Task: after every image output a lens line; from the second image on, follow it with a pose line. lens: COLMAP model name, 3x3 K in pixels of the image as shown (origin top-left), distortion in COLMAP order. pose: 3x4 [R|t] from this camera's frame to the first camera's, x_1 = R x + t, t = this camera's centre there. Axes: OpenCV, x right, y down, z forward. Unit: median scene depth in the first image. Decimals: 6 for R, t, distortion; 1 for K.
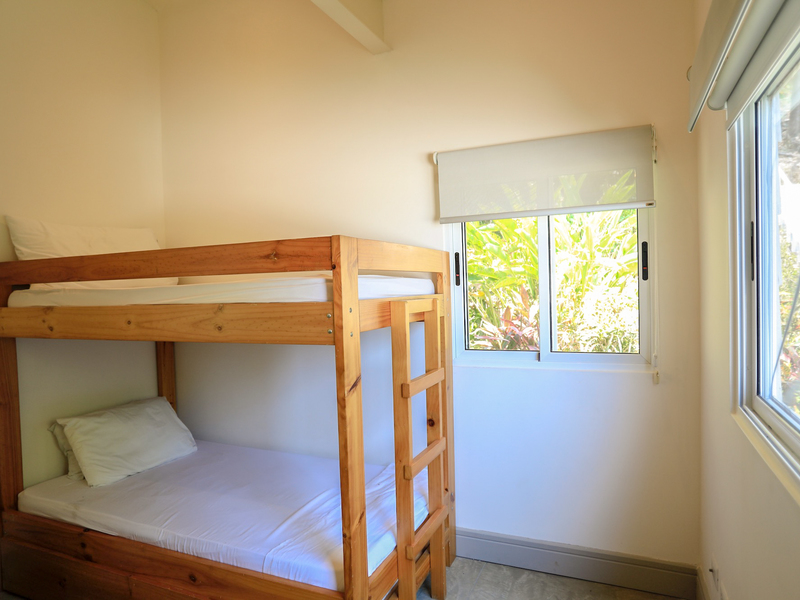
lens RADIAL K [[514.6, 0, 400.3], [0, 514.6, 300.1], [0, 0, 1]] dist [-0.070281, 0.051815]
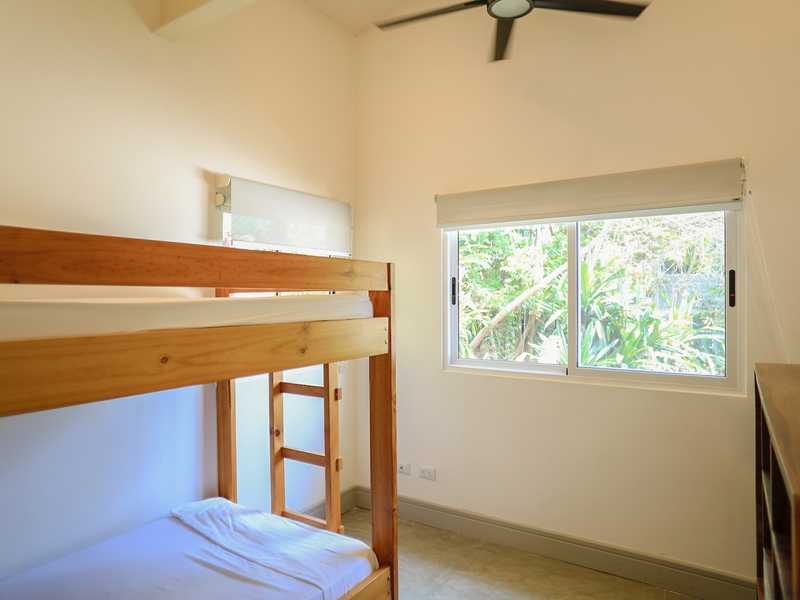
lens RADIAL K [[514.6, 0, 400.2], [0, 514.6, 299.4], [0, 0, 1]] dist [-0.070281, 0.051815]
pose [[0.164327, 0.027225, 0.986030, -1.099571], [0.030939, 0.998985, -0.032739, 0.001781], [-0.985921, 0.035886, 0.163318, 0.644154]]
